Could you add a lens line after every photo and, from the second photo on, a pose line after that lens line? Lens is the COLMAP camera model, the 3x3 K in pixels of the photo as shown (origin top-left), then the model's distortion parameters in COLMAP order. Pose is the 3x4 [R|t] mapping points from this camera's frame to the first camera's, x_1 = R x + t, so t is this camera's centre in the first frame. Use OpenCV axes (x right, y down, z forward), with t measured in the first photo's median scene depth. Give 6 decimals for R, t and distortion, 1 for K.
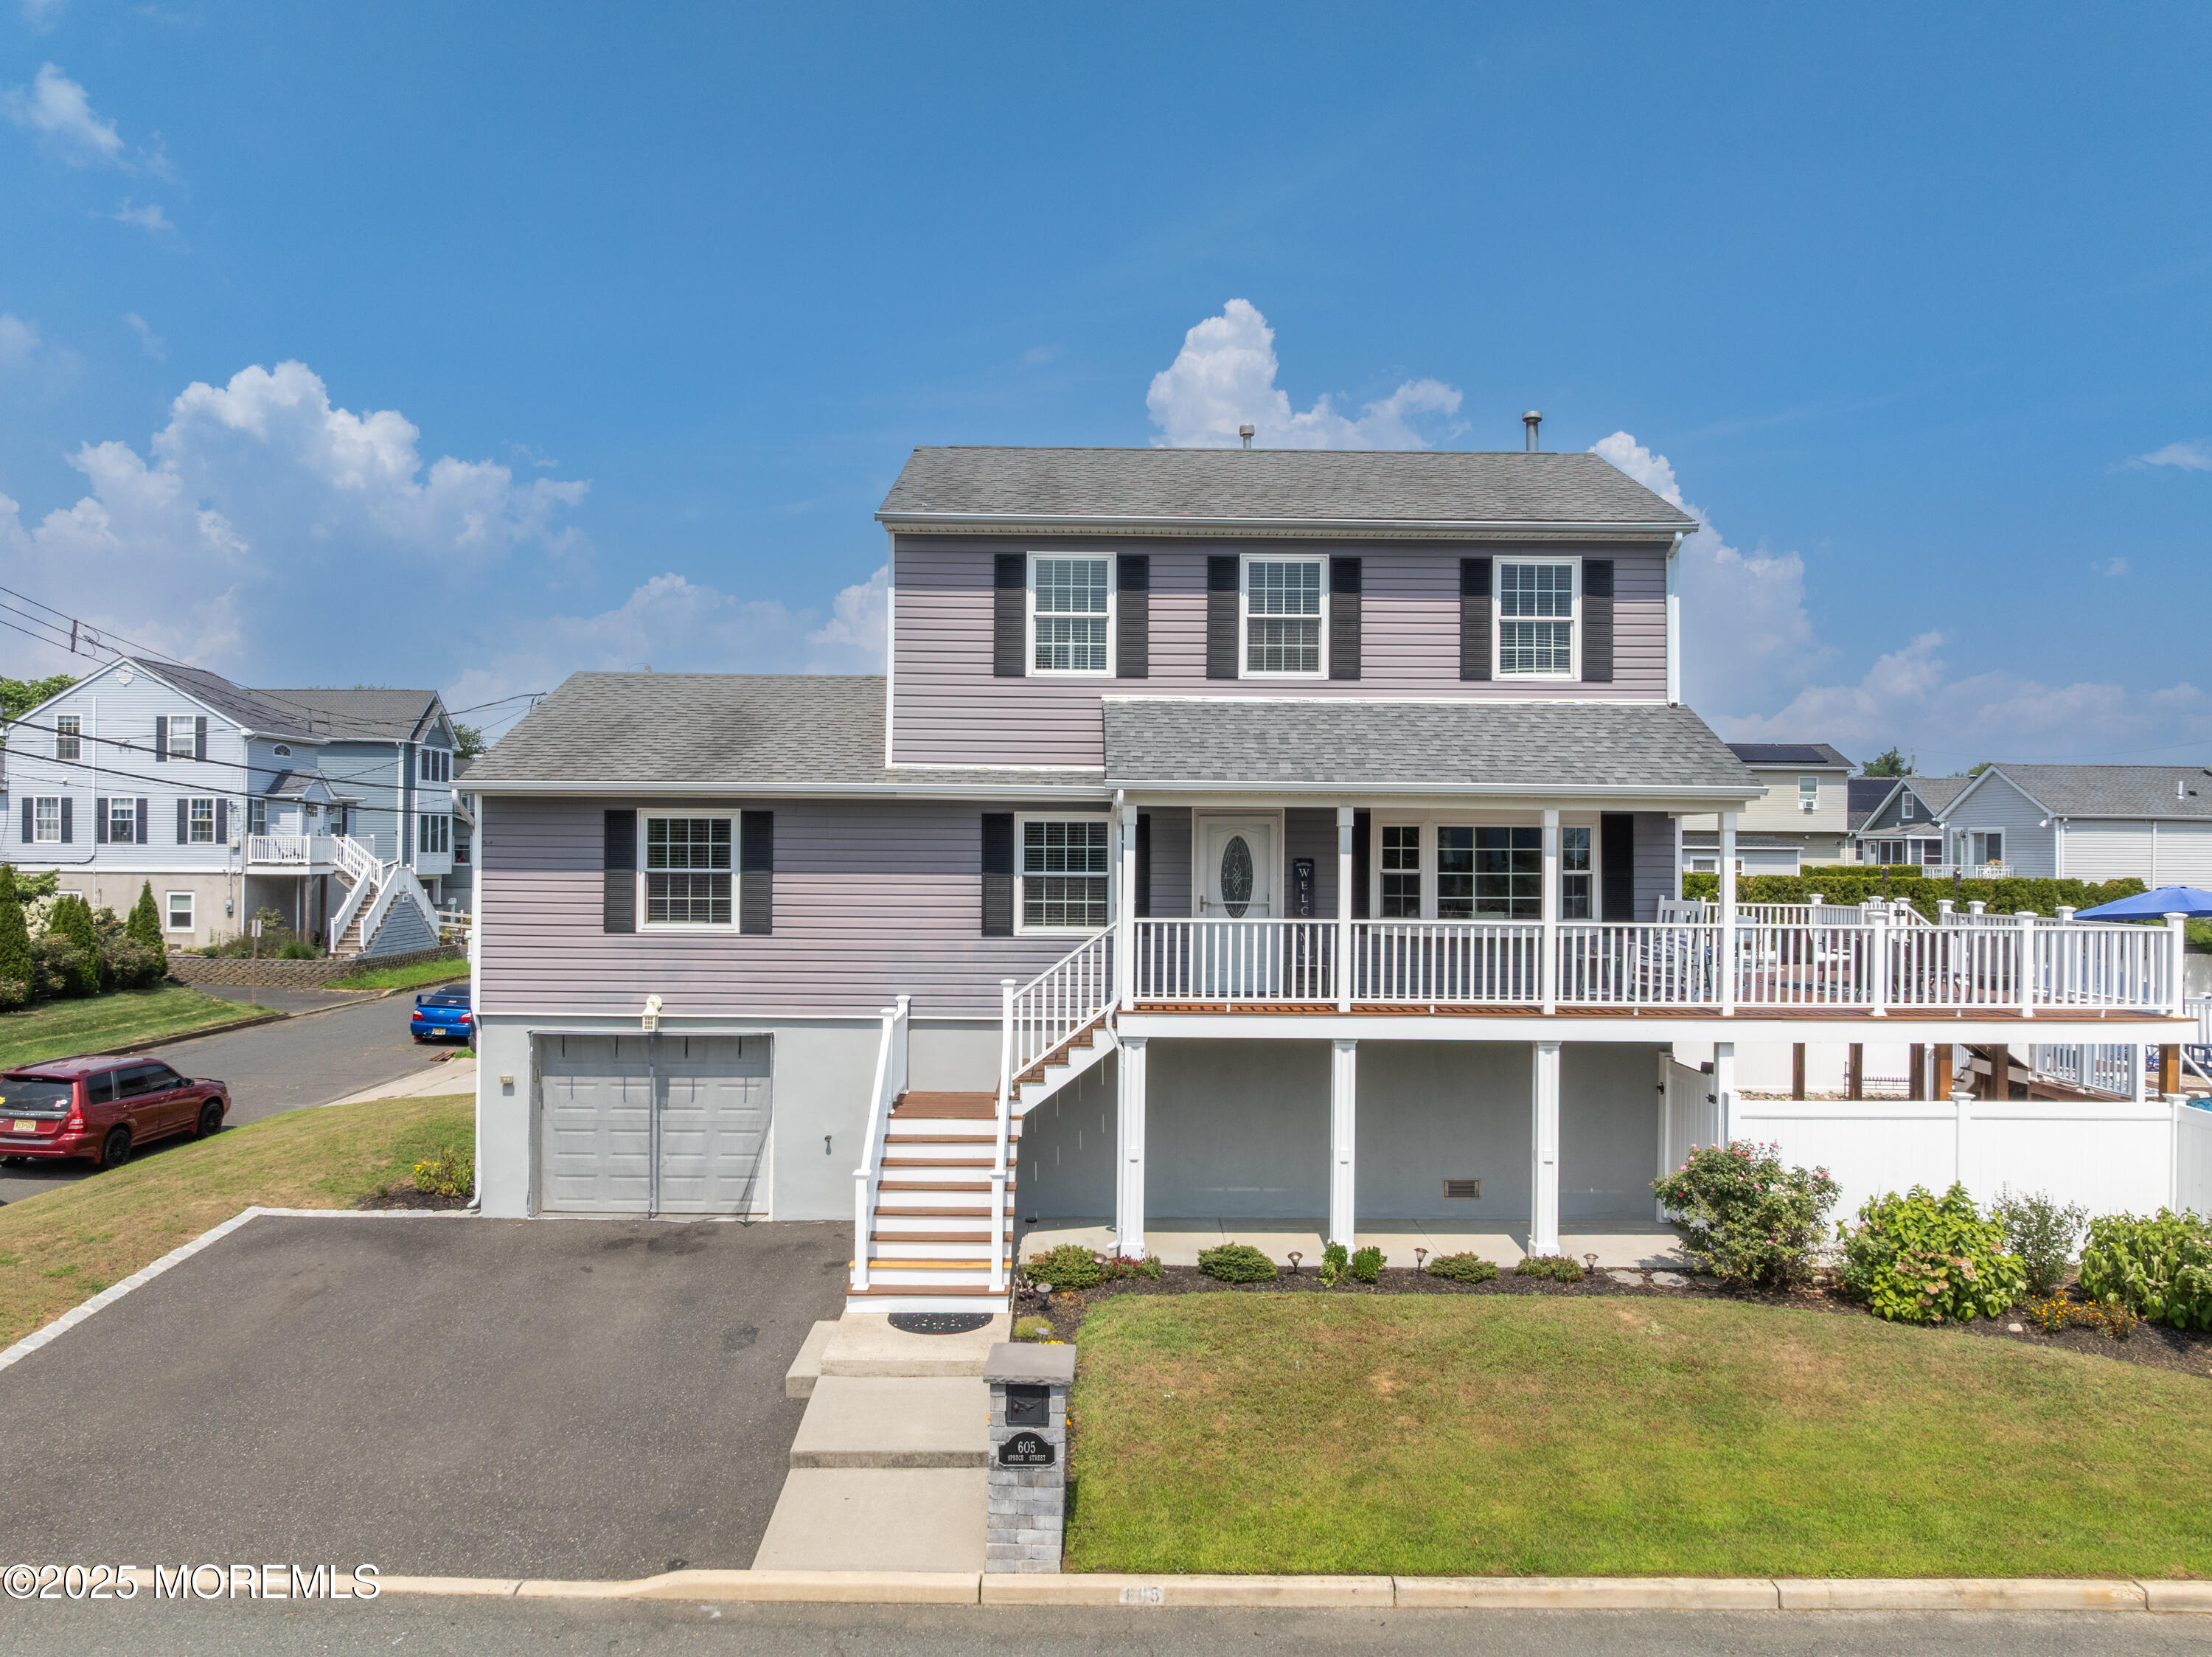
lens RADIAL K [[1557.2, 0, 1094.8], [0, 1557.2, 834.0], [0, 0, 1]] dist [-0.036489, 0.000853]
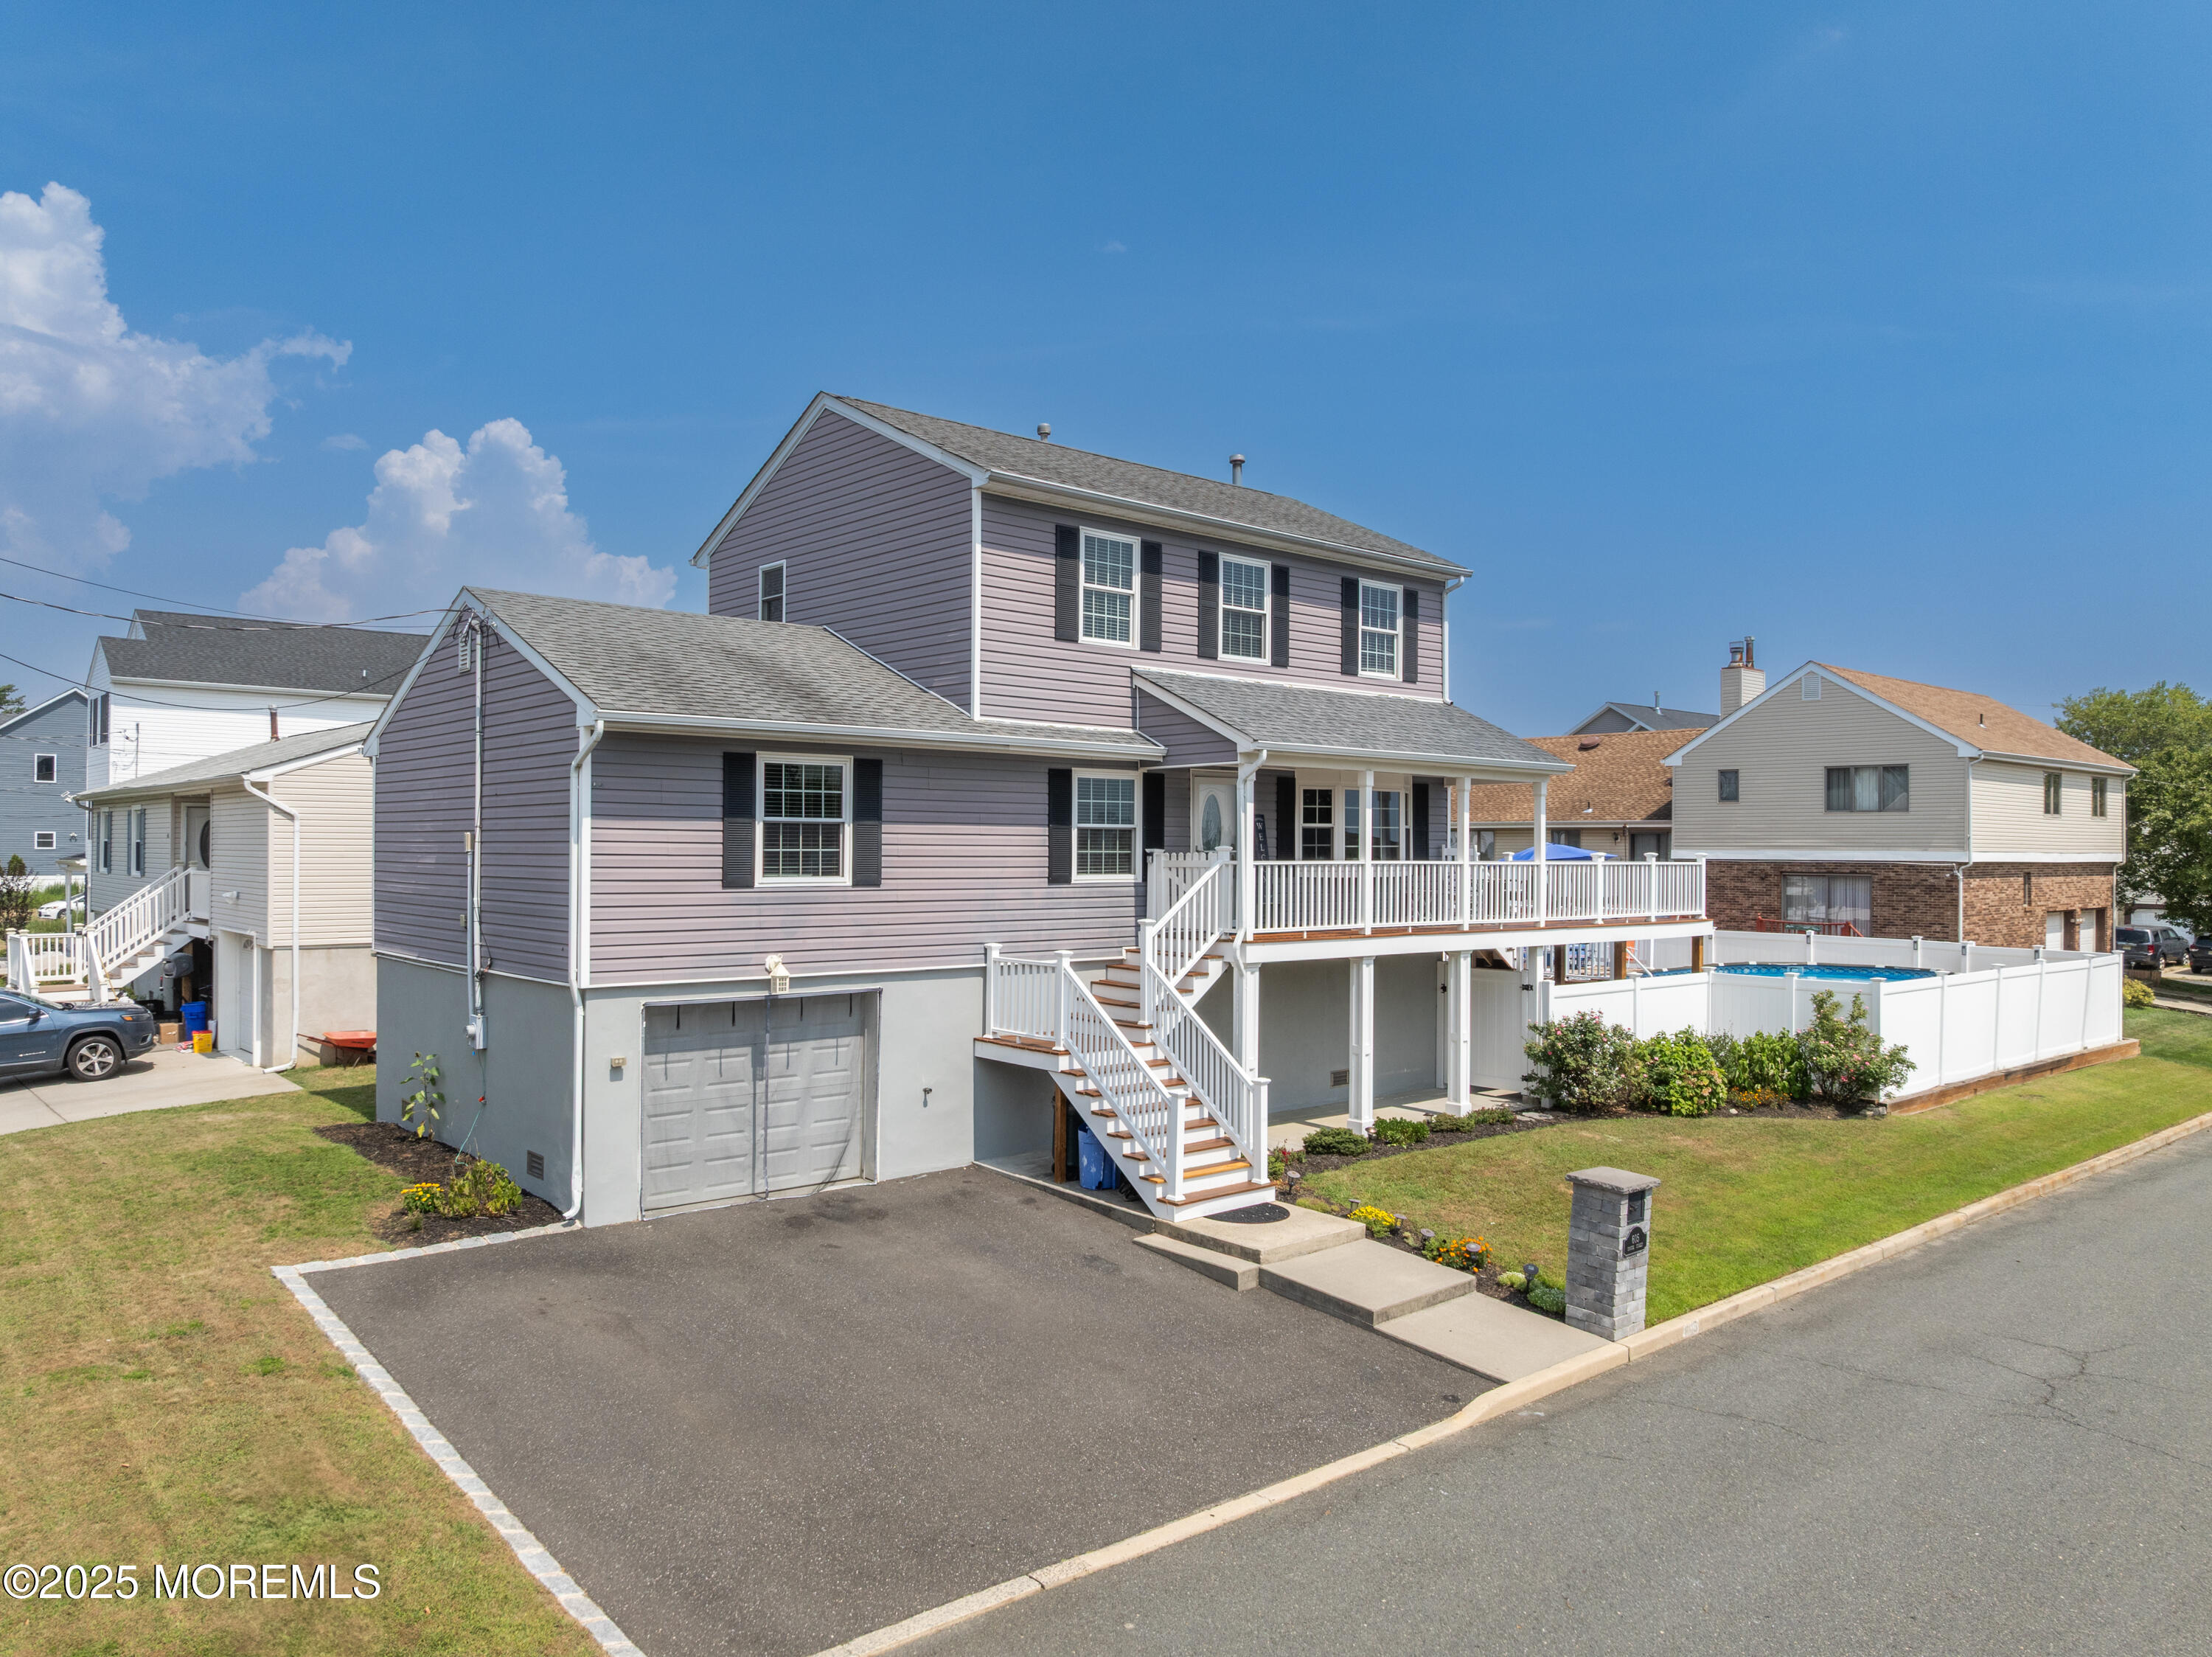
lens RADIAL K [[1557.2, 0, 1087.0], [0, 1557.2, 838.0], [0, 0, 1]] dist [-0.036489, 0.000853]
pose [[0.757117, 0.000518, 0.653279, -0.744685], [-0.006073, 0.999962, 0.006245, 0.027450], [-0.653251, -0.008696, 0.757092, 0.179727]]
